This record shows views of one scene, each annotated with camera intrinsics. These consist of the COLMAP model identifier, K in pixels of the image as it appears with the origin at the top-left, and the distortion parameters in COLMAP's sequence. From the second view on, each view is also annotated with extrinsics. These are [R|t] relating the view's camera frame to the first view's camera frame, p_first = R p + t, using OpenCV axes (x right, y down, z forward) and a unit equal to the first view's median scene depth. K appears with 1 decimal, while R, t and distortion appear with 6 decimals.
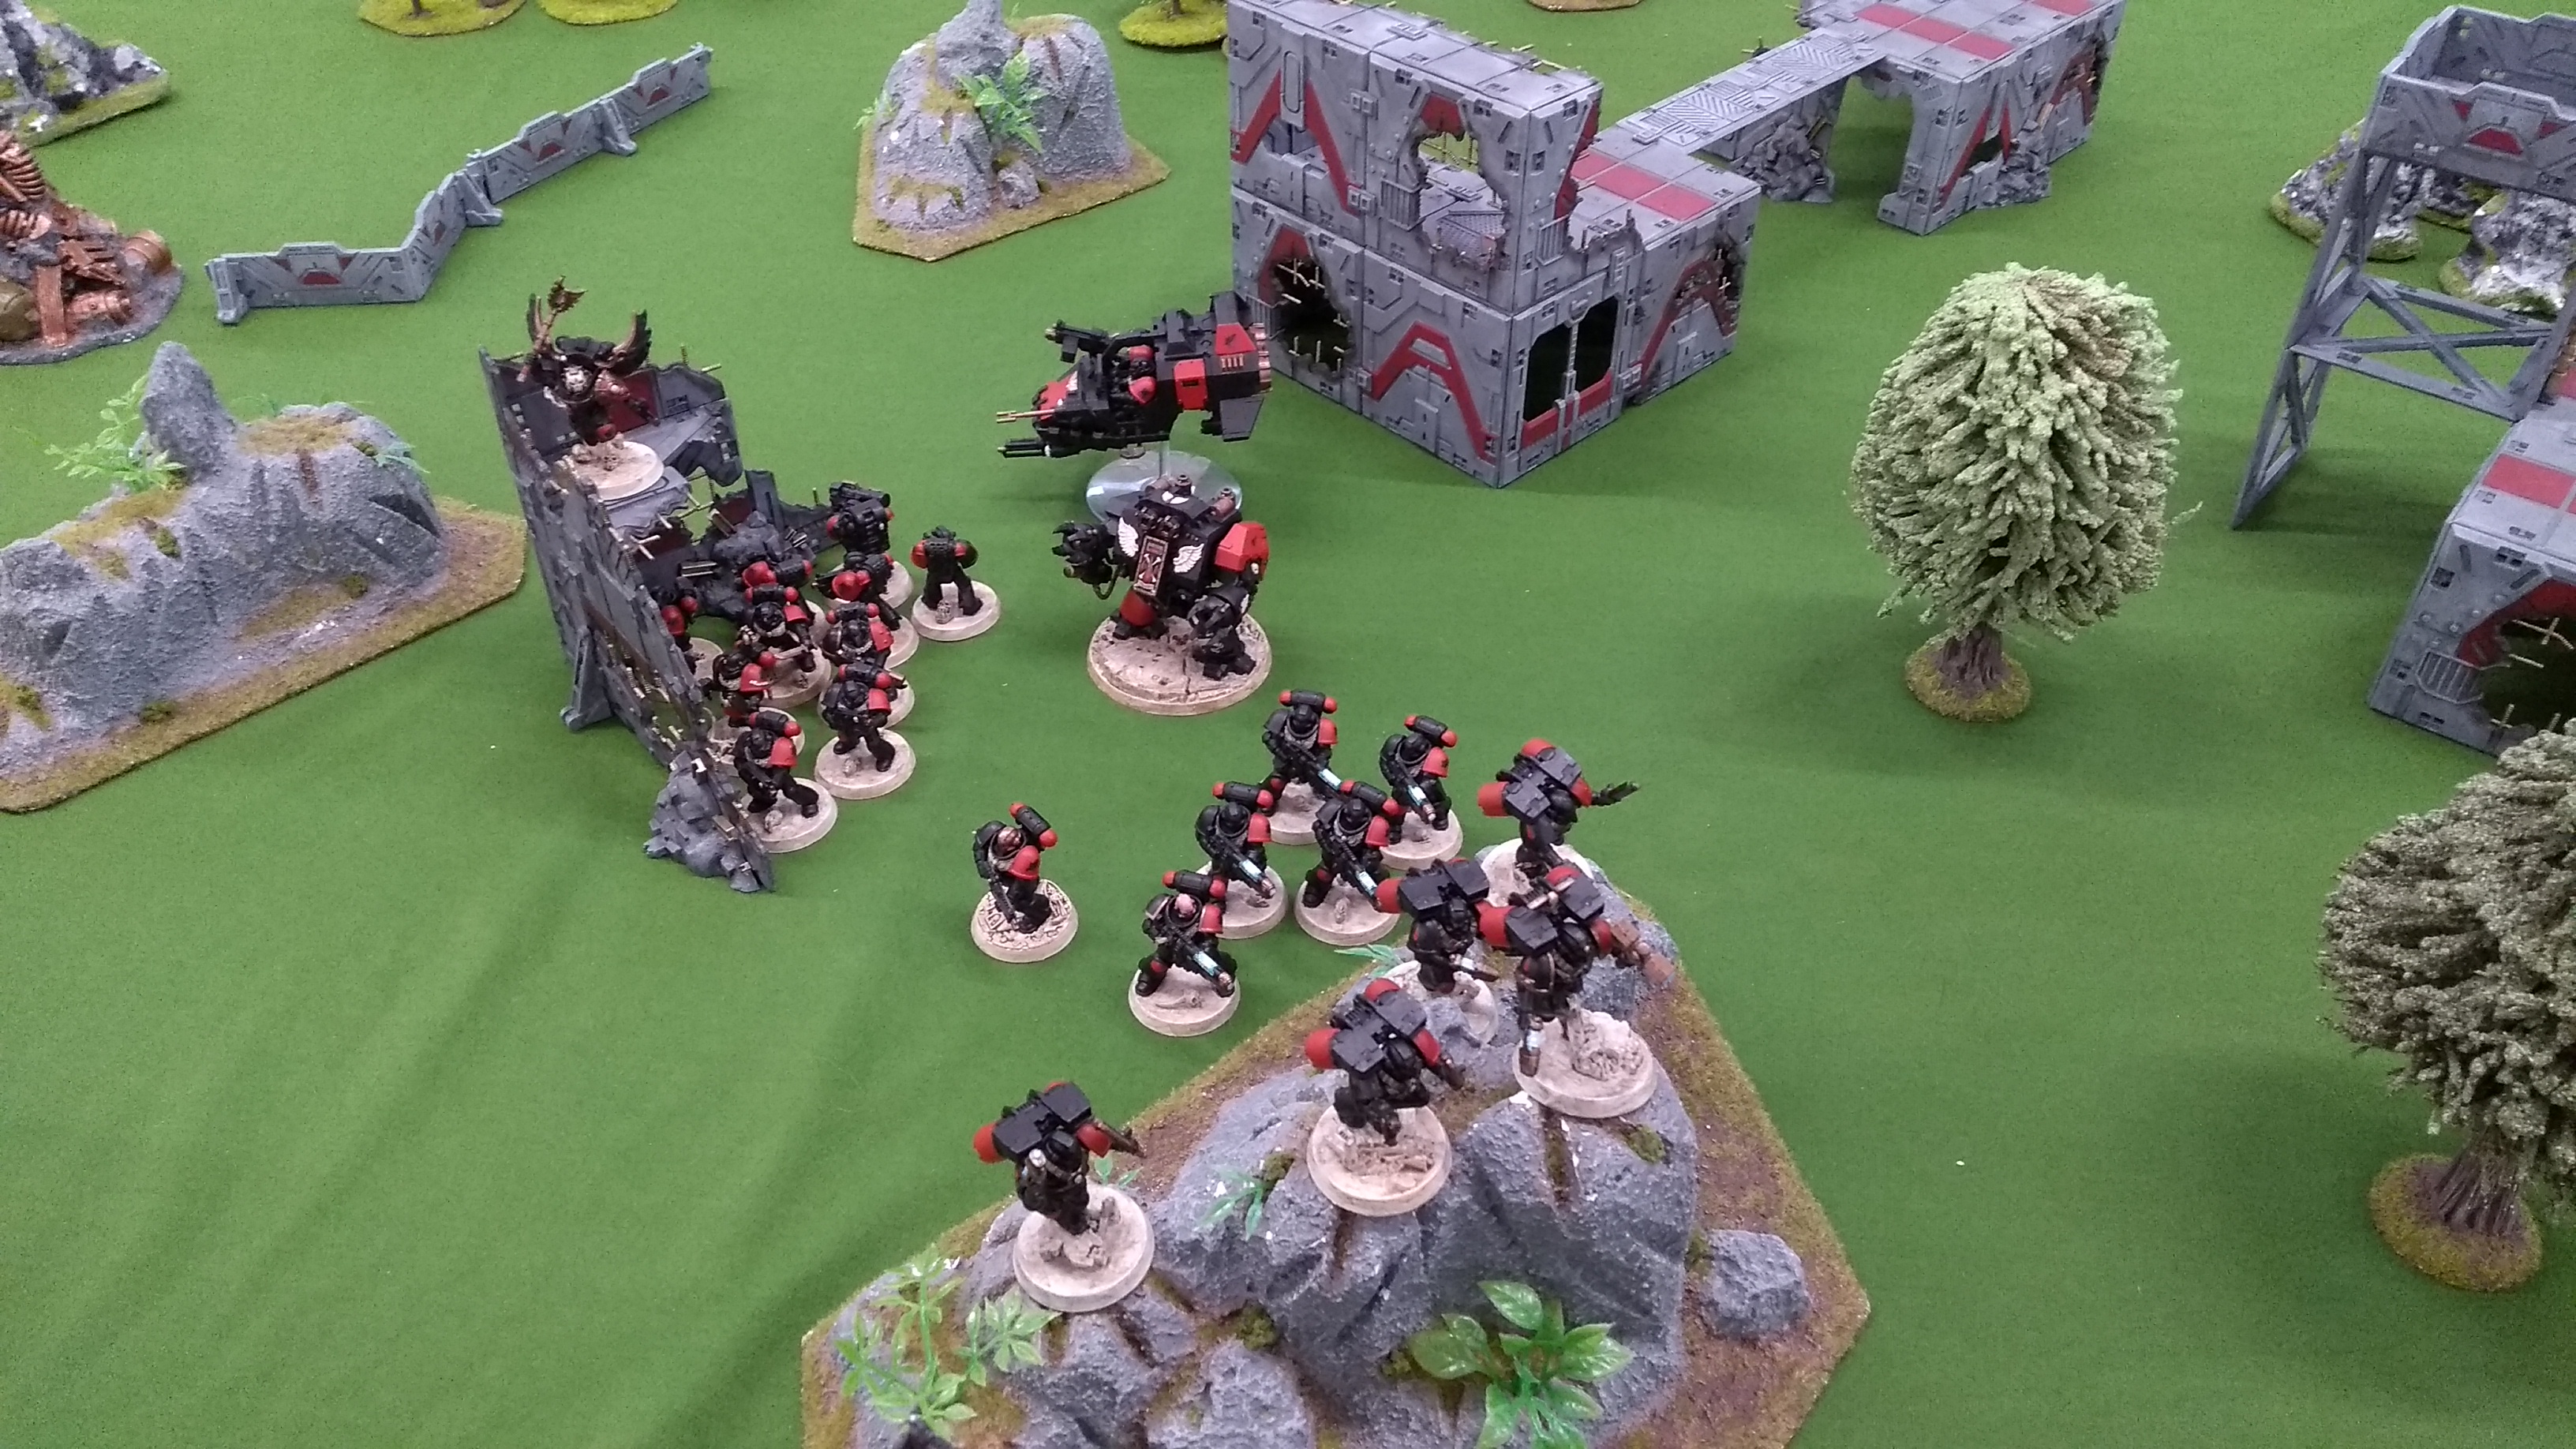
lens RADIAL K [[1920.9, 0, 1288.0], [0, 1920.9, 724.5], [0, 0, 1]] dist [0.074240, -0.081978]
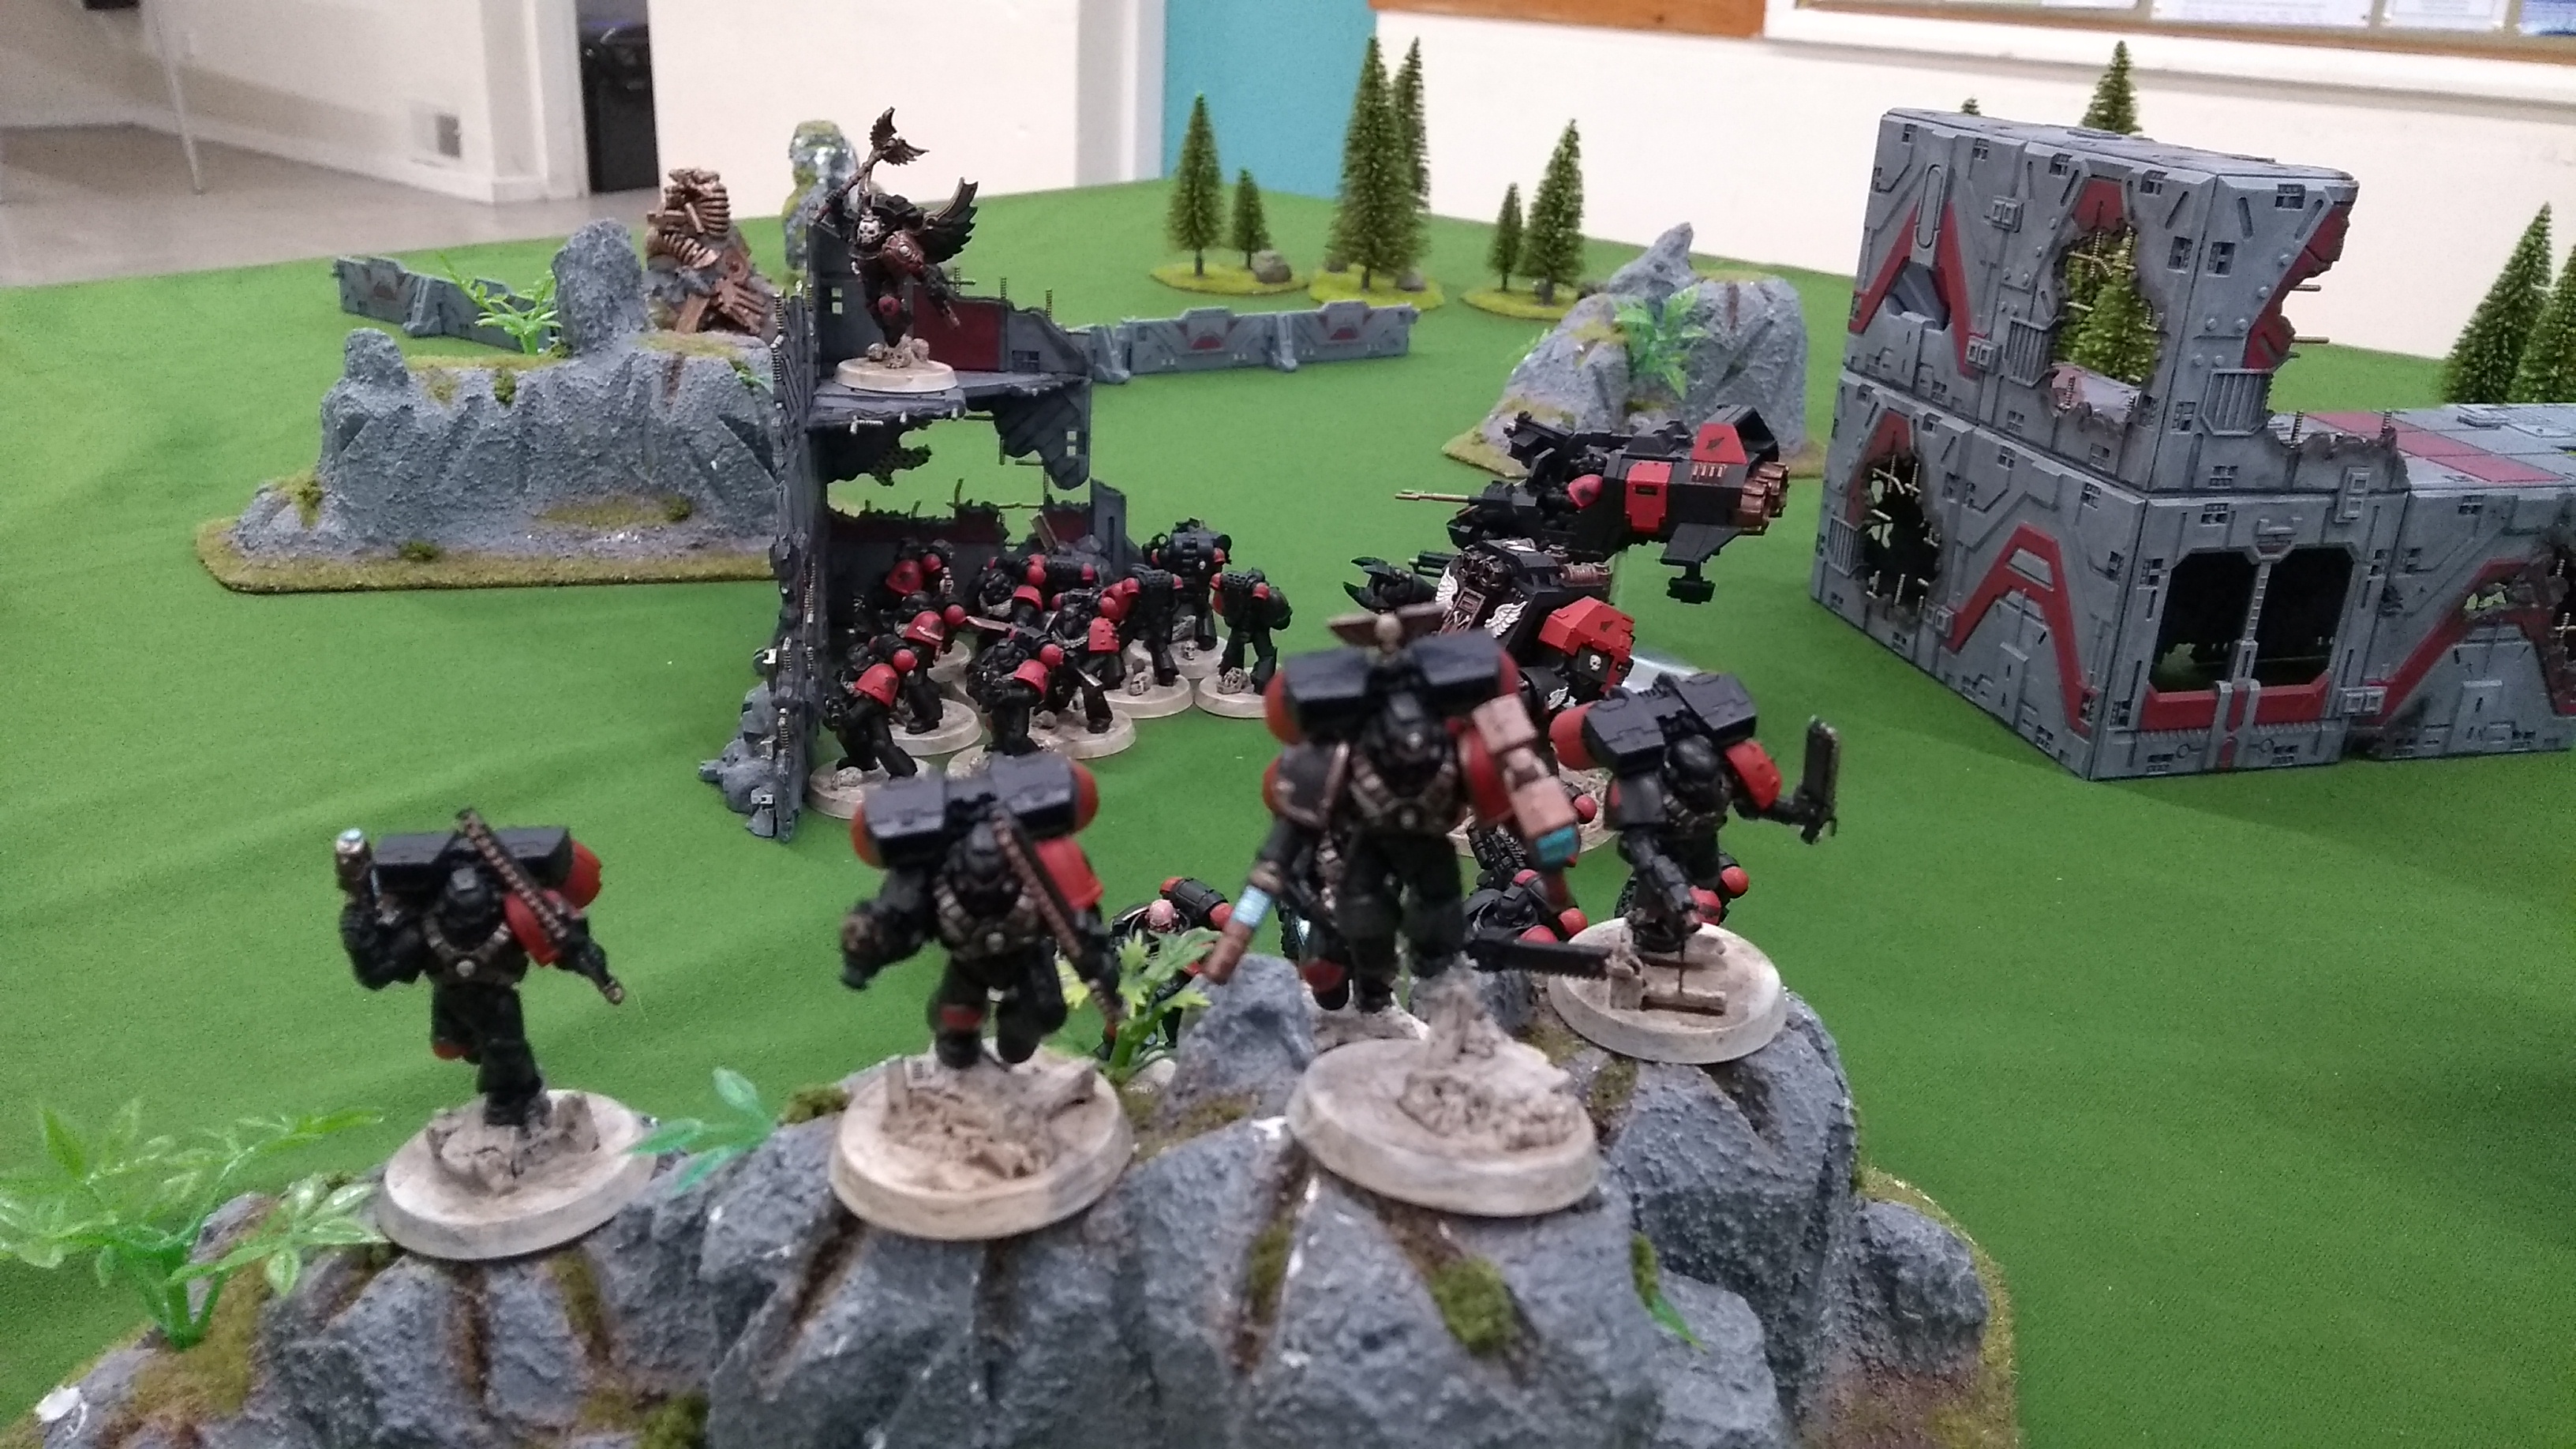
lens RADIAL K [[1980.1, 0, 1291.6], [0, 1980.1, 716.7], [0, 0, 1]] dist [0.100812, -0.191150]
pose [[0.867009, 0.223286, -0.445465, 0.180472], [-0.356637, 0.902411, -0.241795, 0.125744], [0.348003, 0.368507, 0.862030, 0.319774]]
